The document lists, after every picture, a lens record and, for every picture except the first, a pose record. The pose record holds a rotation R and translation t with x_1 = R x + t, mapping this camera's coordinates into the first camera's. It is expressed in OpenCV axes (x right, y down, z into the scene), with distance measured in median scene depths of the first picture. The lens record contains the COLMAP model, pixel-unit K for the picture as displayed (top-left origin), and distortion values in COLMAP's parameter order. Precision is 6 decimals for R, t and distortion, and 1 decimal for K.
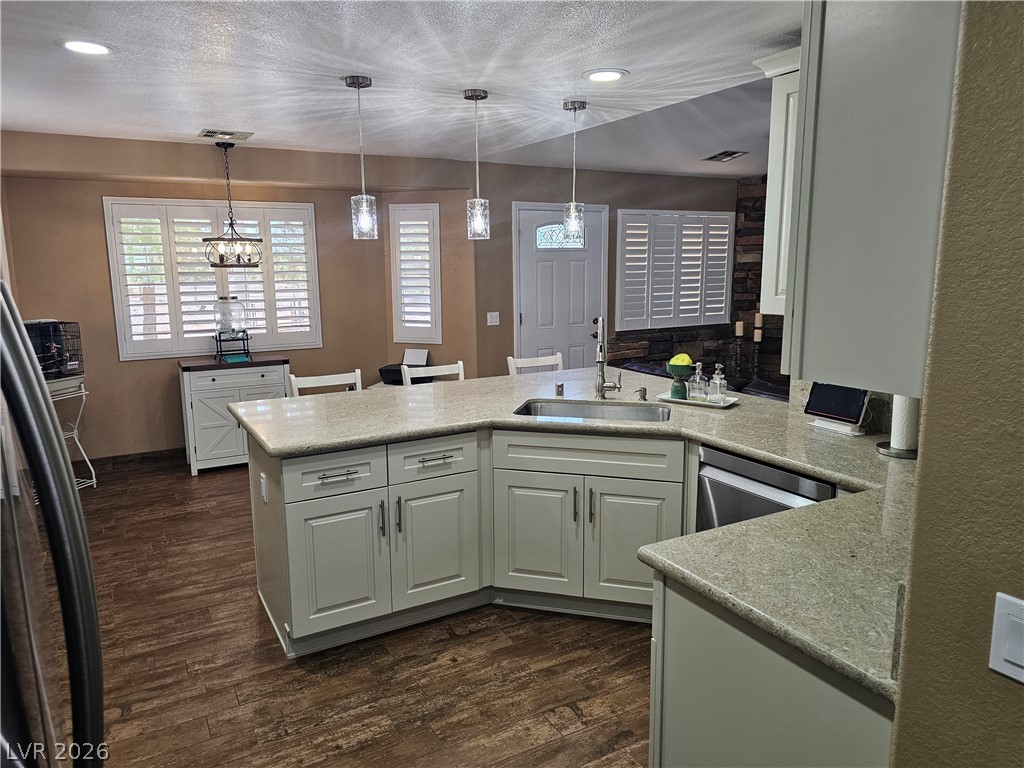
lens RADIAL K [[678.5, 0, 504.6], [0, 678.5, 376.0], [0, 0, 1]] dist [0.055788, -0.048036]
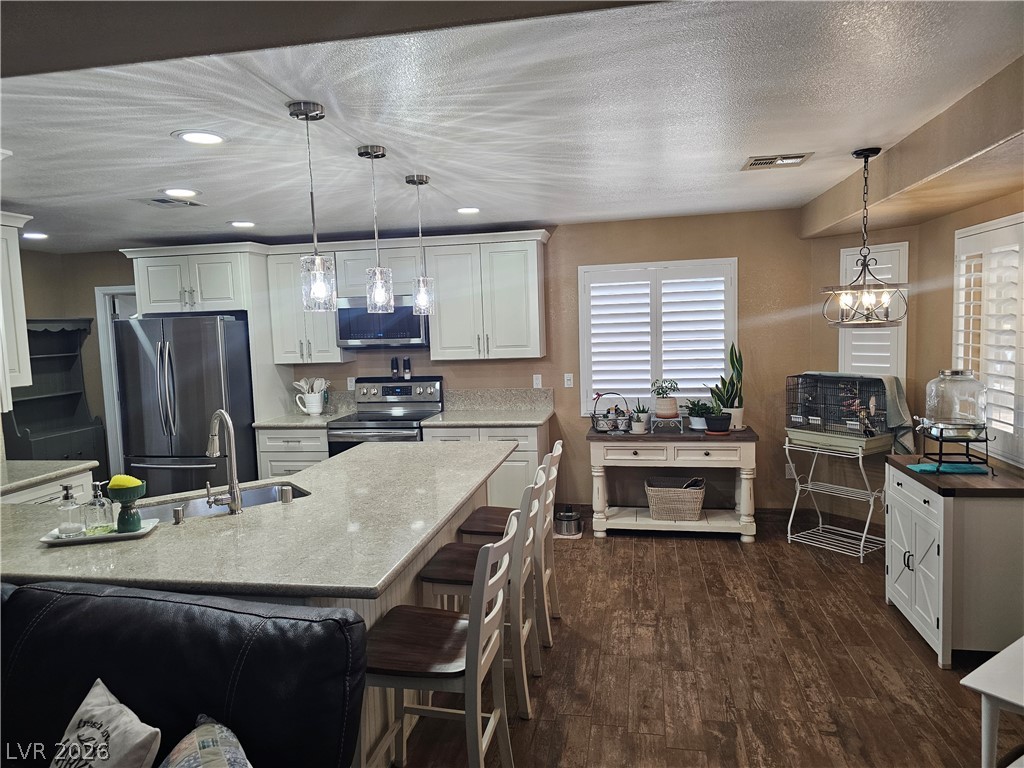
lens RADIAL K [[678.5, 0, 495.1], [0, 678.5, 387.2], [0, 0, 1]] dist [0.055788, -0.048036]
pose [[-0.626705, 0.101804, -0.772578, 0.395862], [-0.093934, 0.974331, 0.204587, -0.212246], [0.773574, 0.200787, -0.601055, 1.174011]]
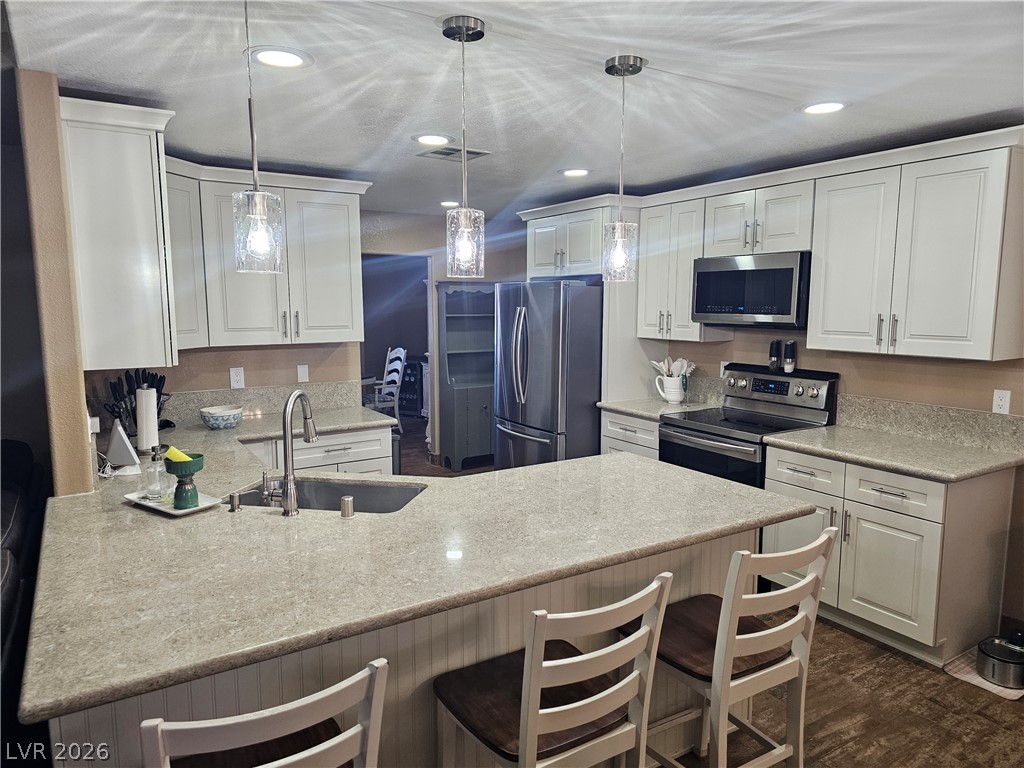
lens RADIAL K [[678.5, 0, 514.3], [0, 678.5, 389.9], [0, 0, 1]] dist [0.055788, -0.048036]
pose [[-0.996445, 0.019062, -0.082066, -0.031893], [-0.006442, 0.953979, 0.299806, -0.200603], [0.084005, 0.299269, -0.950464, 1.125691]]
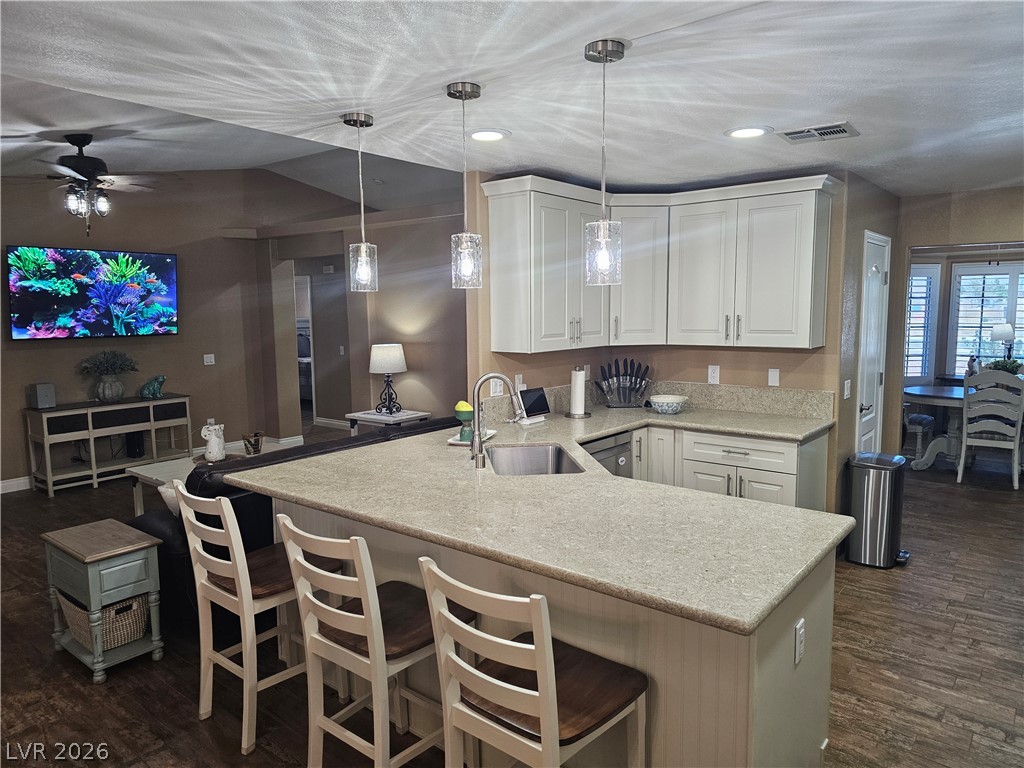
lens RADIAL K [[678.5, 0, 511.6], [0, 678.5, 382.4], [0, 0, 1]] dist [0.055788, -0.048036]
pose [[-0.413847, -0.089389, 0.905947, -0.541851], [0.167727, 0.970643, 0.172393, -0.153365], [-0.894762, 0.223296, -0.386704, 0.882884]]
